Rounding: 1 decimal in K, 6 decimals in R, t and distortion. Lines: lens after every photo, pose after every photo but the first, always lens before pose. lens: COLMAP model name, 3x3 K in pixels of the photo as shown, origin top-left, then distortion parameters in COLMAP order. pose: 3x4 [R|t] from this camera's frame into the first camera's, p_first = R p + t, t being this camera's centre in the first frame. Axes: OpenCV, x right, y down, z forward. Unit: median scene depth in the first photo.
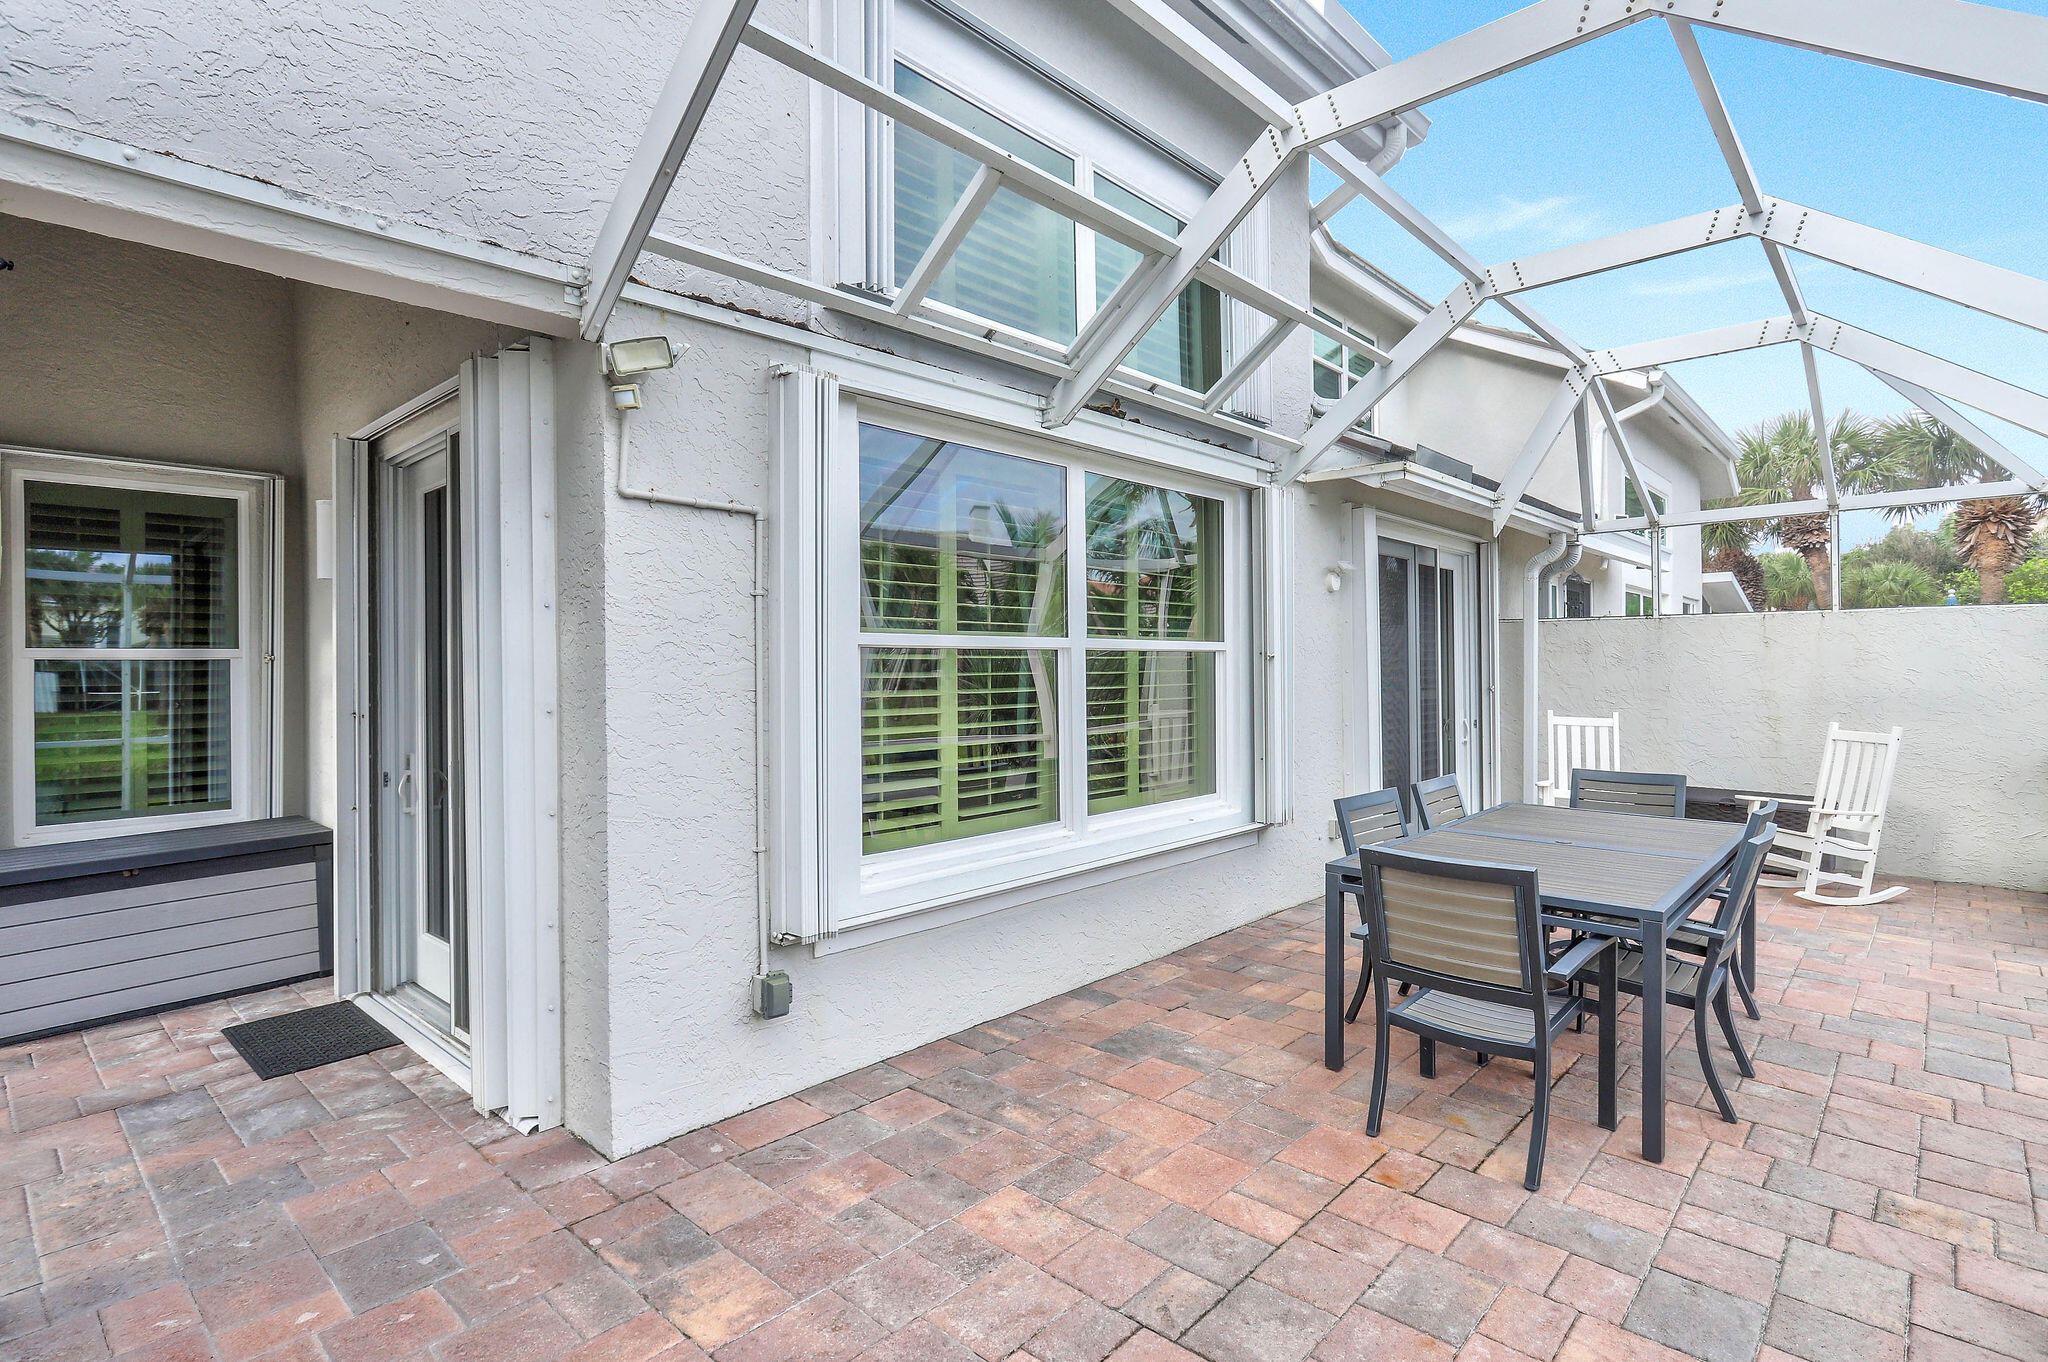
lens RADIAL K [[1016.7, 0, 1022.1], [0, 1016.7, 678.9], [0, 0, 1]] dist [-0.001276, -0.000091]
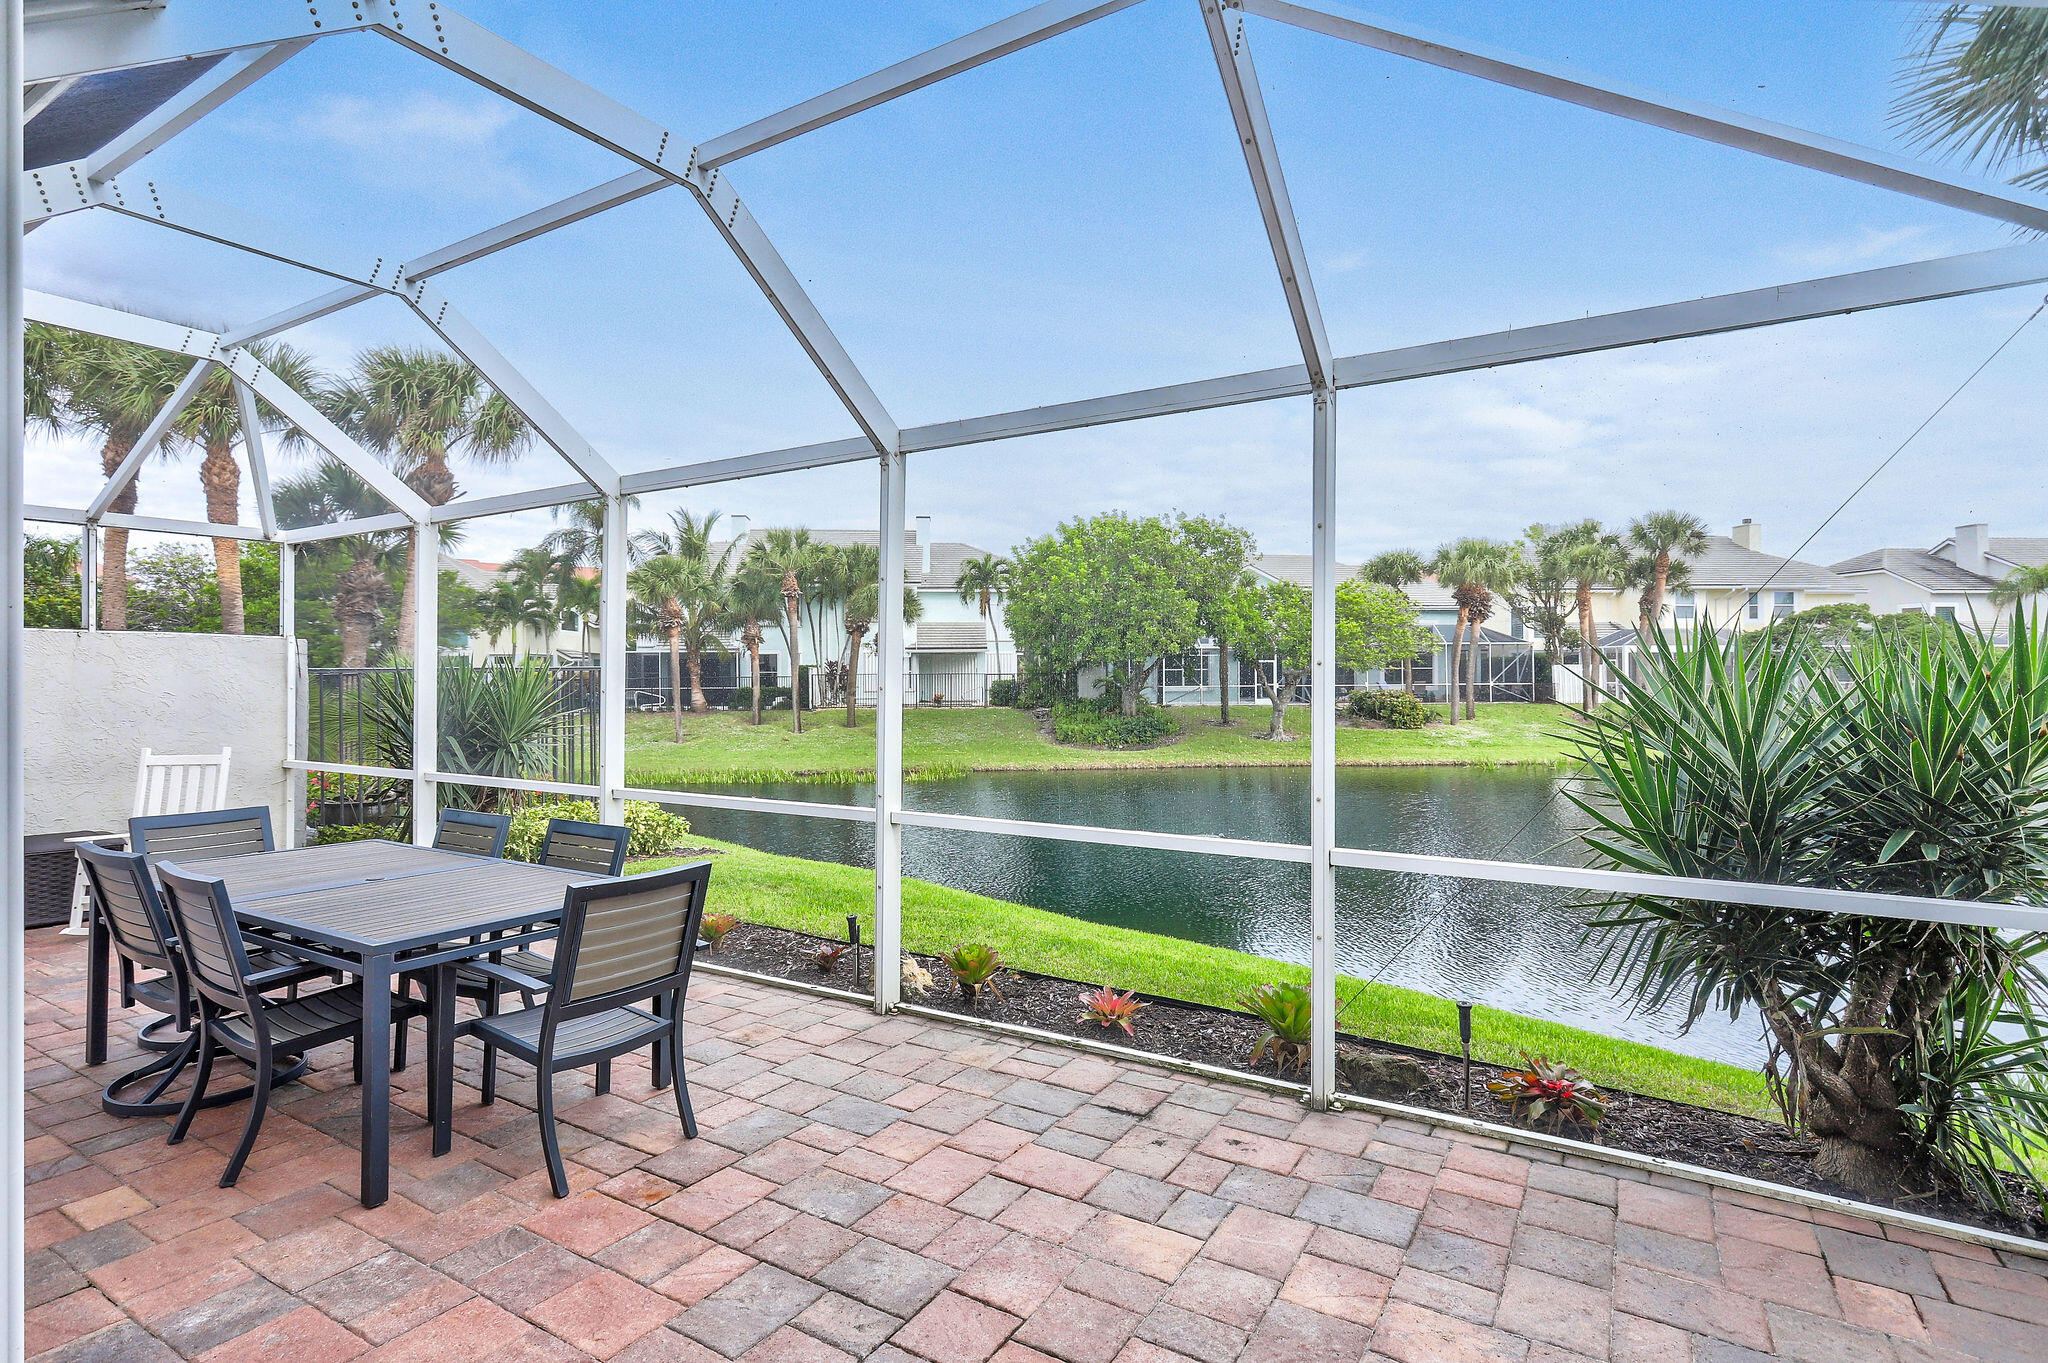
lens RADIAL K [[1016.7, 0, 1022.1], [0, 1016.7, 679.4], [0, 0, 1]] dist [-0.001276, -0.000091]
pose [[-0.199669, 0.005013, 0.979851, -0.688619], [0.012432, 0.999919, -0.002582, -0.022099], [-0.979785, 0.011666, -0.199715, 0.792204]]
